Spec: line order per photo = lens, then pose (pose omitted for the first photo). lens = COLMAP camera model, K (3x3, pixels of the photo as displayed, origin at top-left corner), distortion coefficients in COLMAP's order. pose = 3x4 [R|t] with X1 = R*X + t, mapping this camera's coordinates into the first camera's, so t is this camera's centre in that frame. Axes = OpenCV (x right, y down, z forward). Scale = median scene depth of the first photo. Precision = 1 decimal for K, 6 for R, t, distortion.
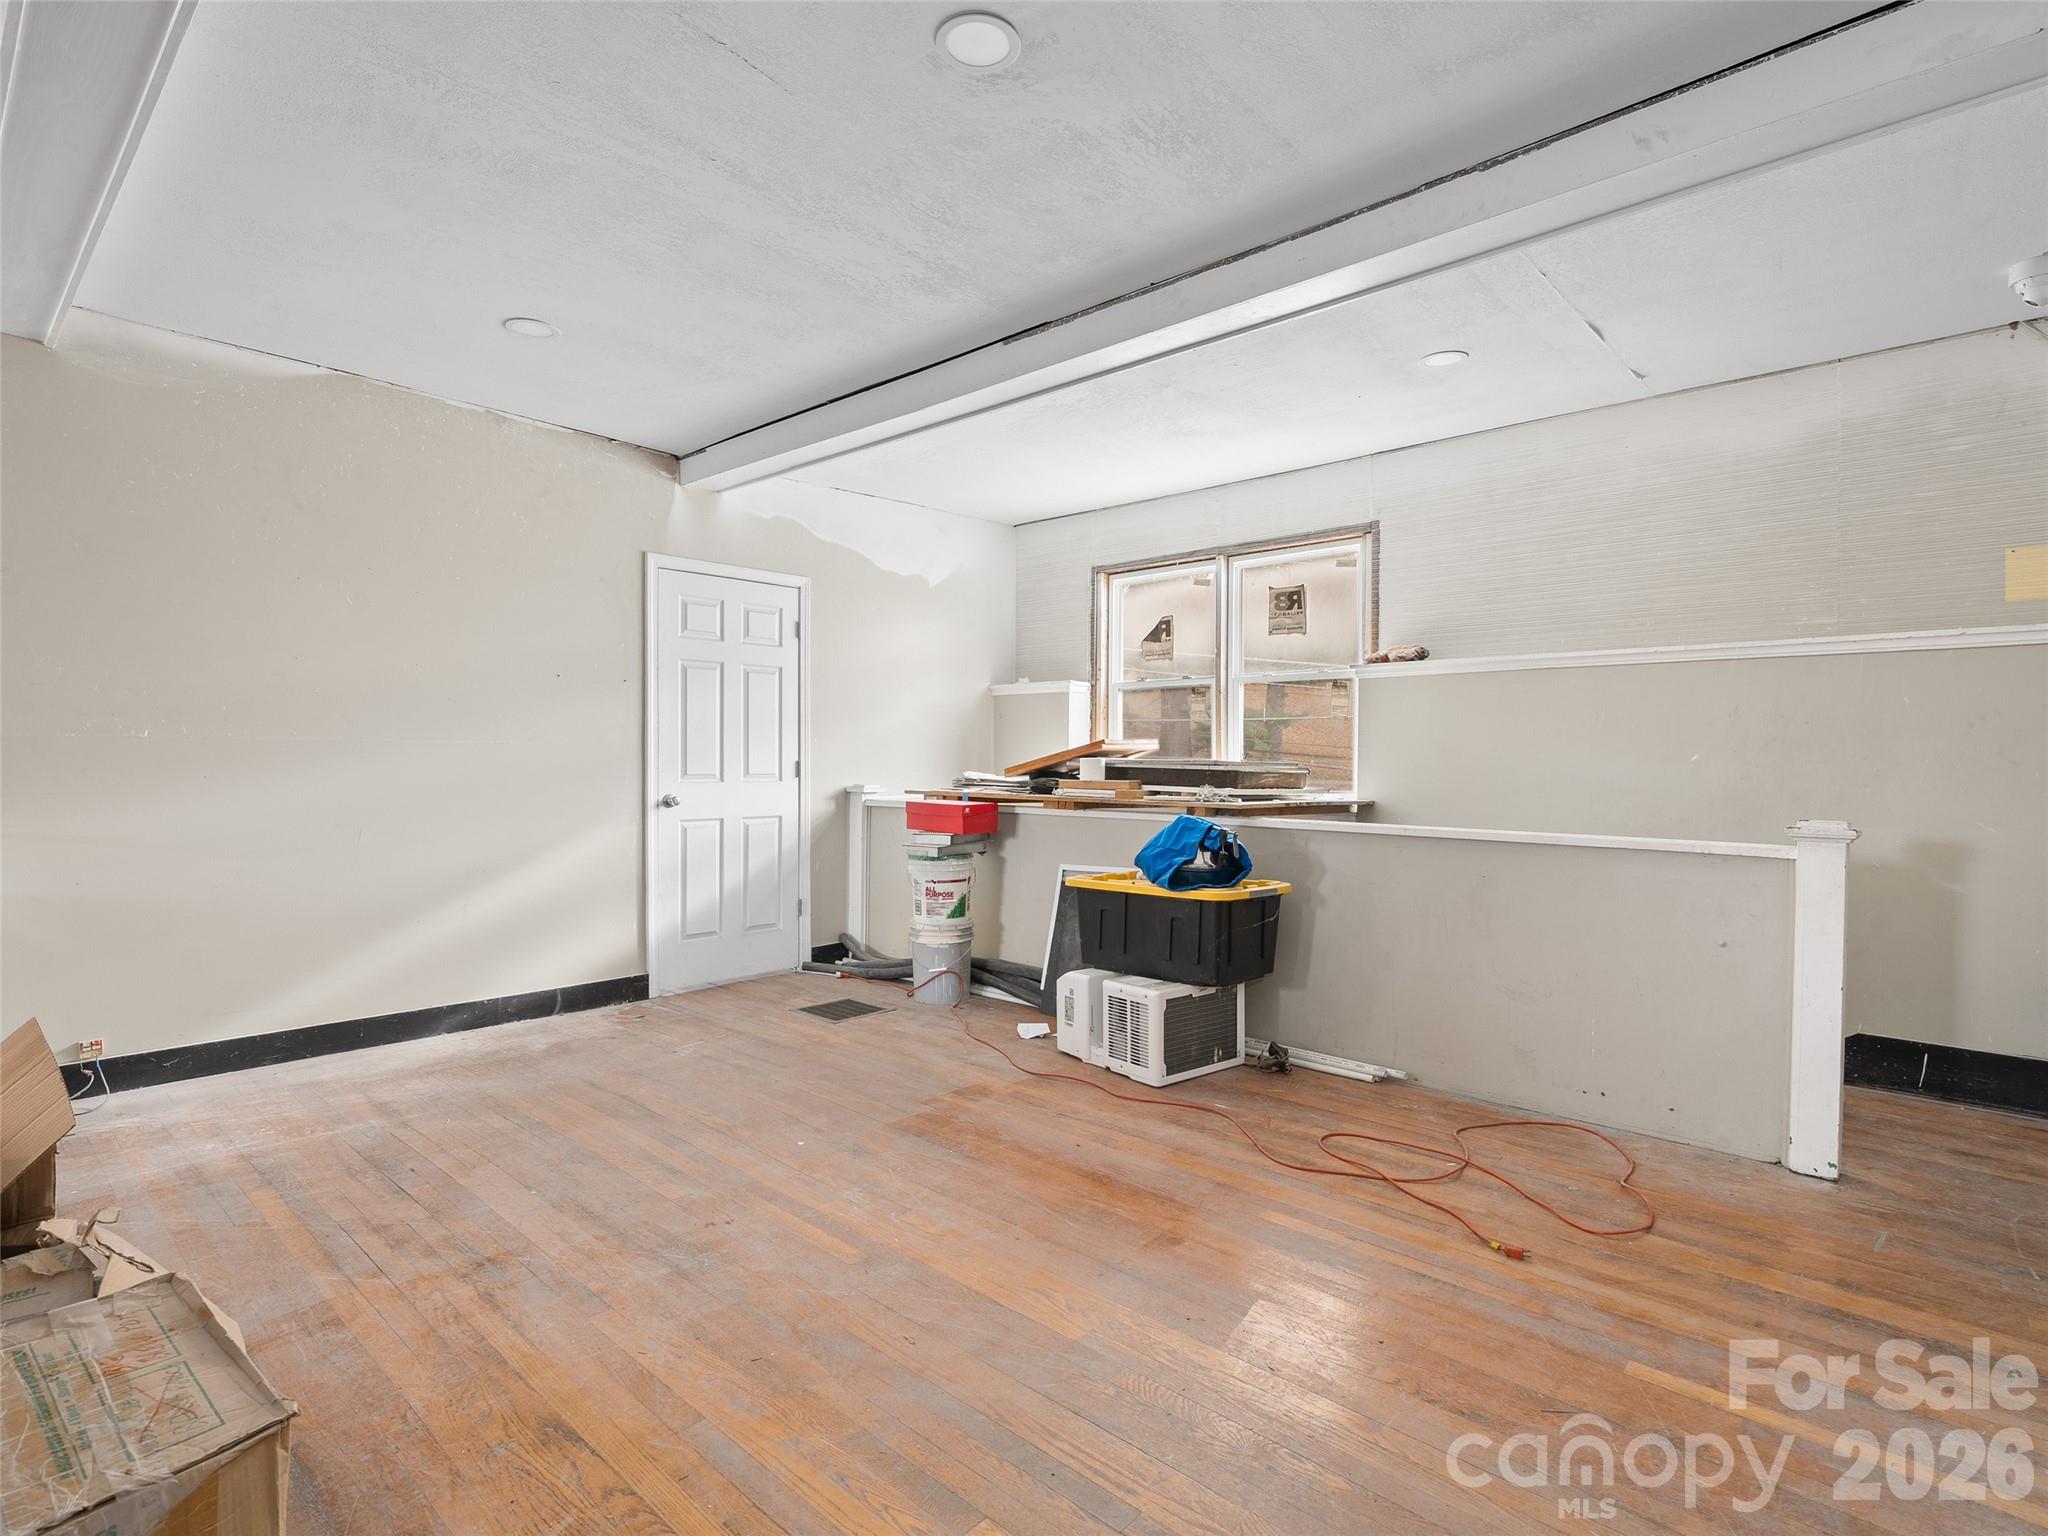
lens RADIAL K [[1039.3, 0, 1013.0], [0, 1039.3, 767.8], [0, 0, 1]] dist [-0.013971, 0.005091]
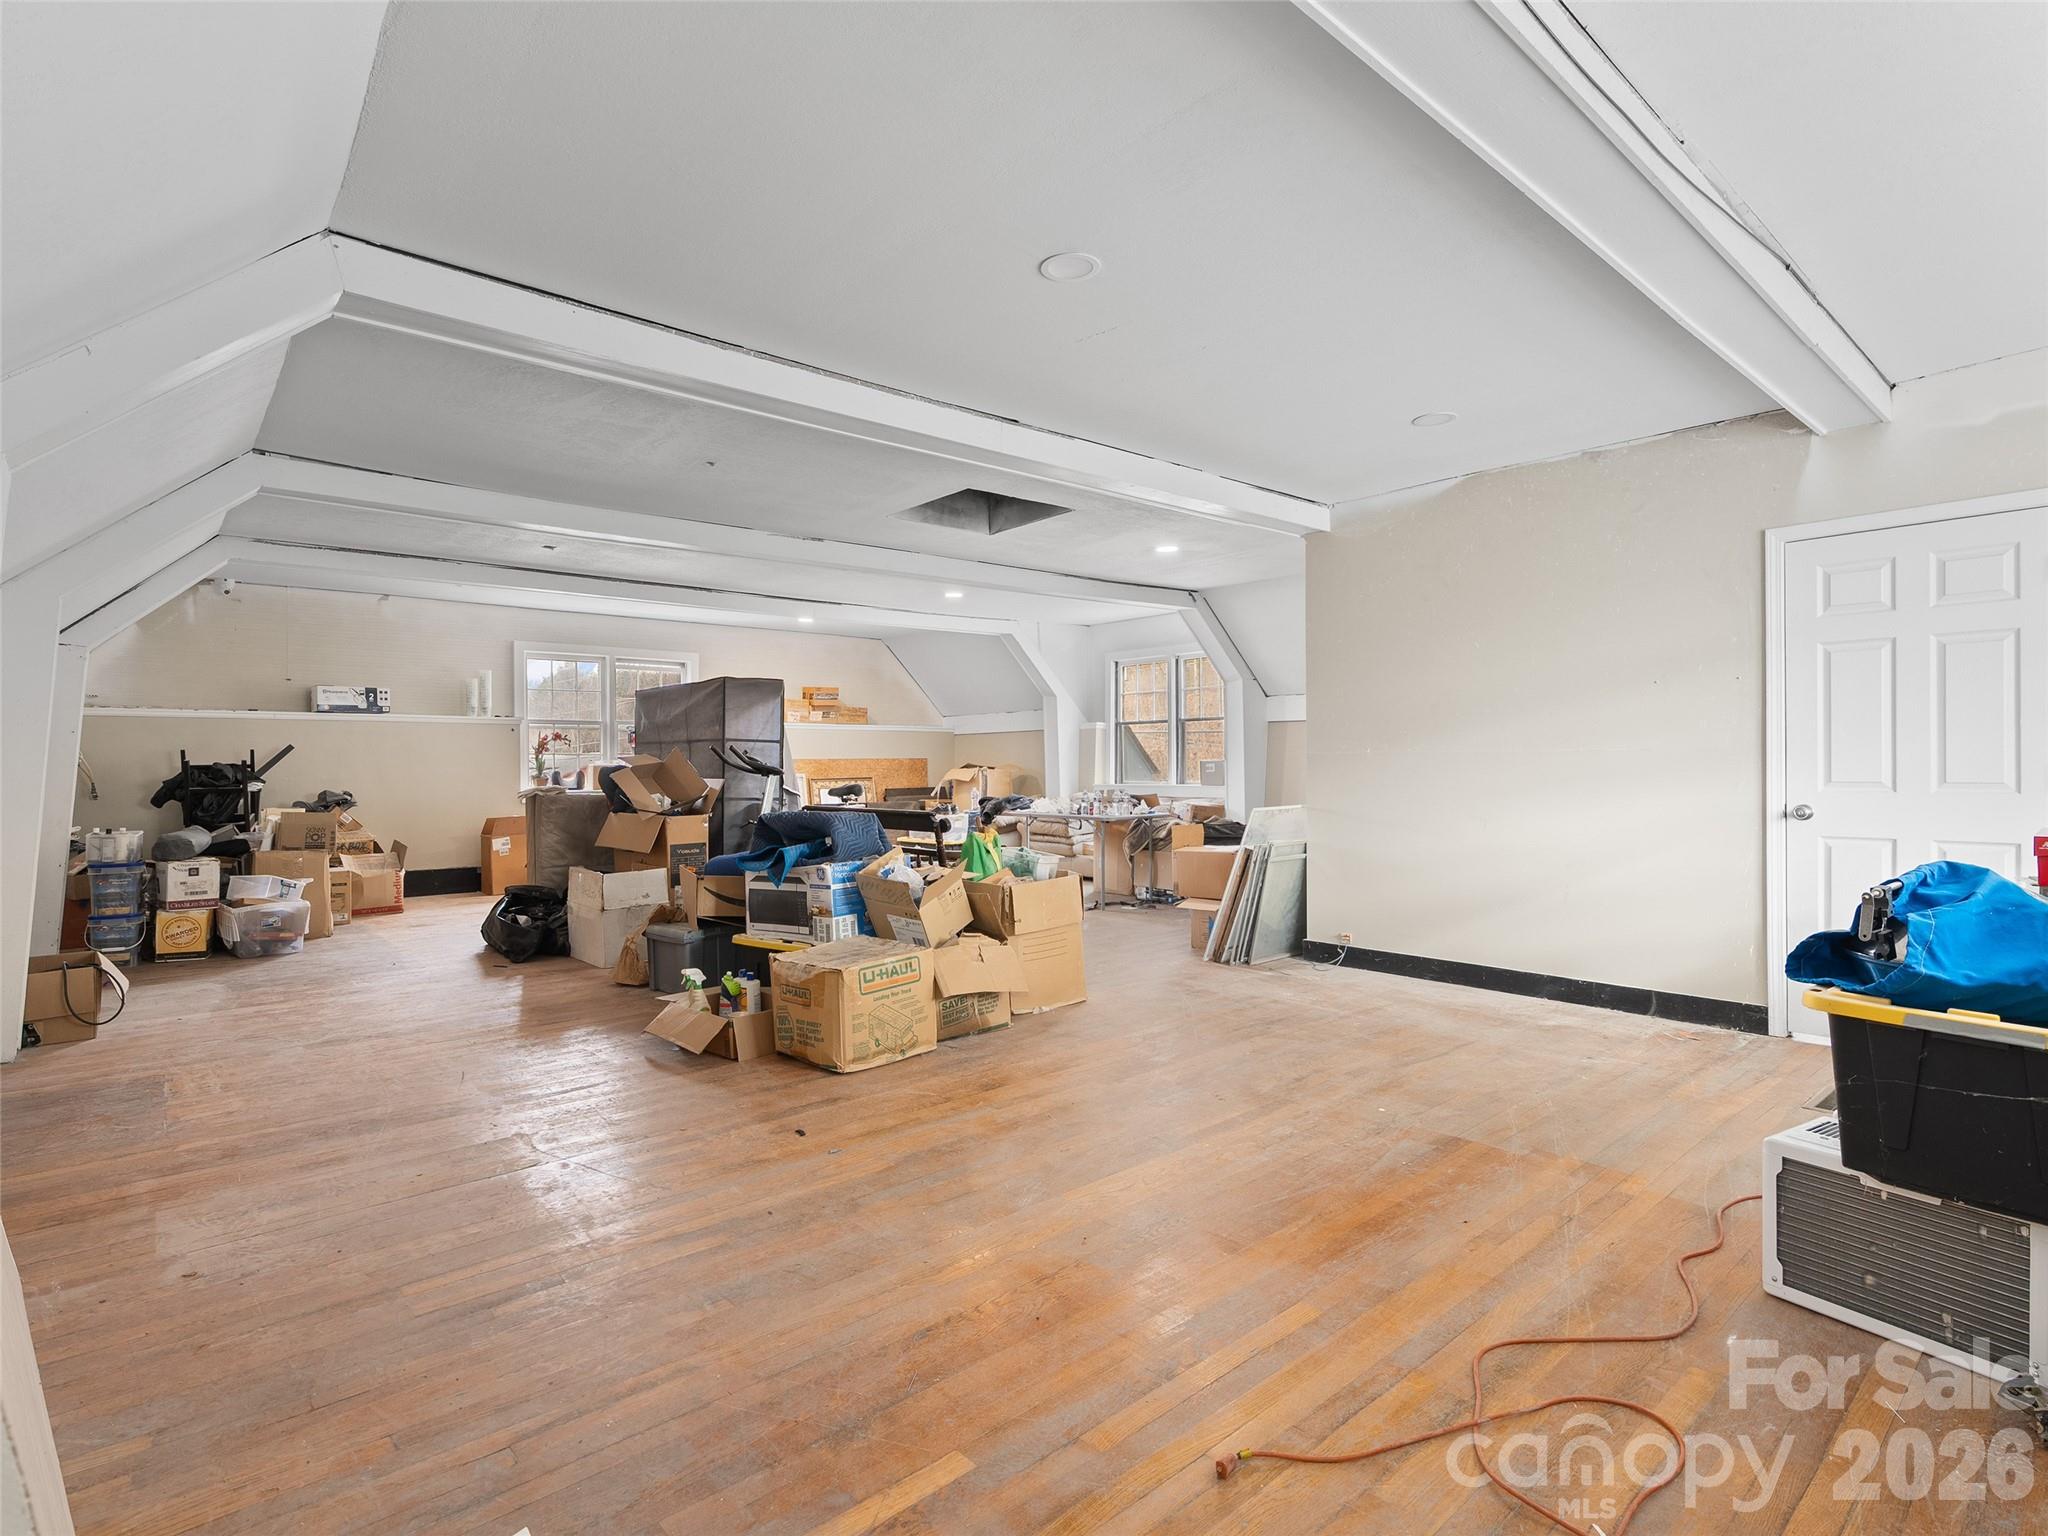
lens RADIAL K [[1039.3, 0, 1015.0], [0, 1039.3, 766.0], [0, 0, 1]] dist [-0.013971, 0.005091]
pose [[-0.121418, -0.002765, -0.992598, 0.888934], [-0.003120, 0.999992, -0.002404, -0.003265], [0.992597, 0.002805, -0.121426, 0.695499]]
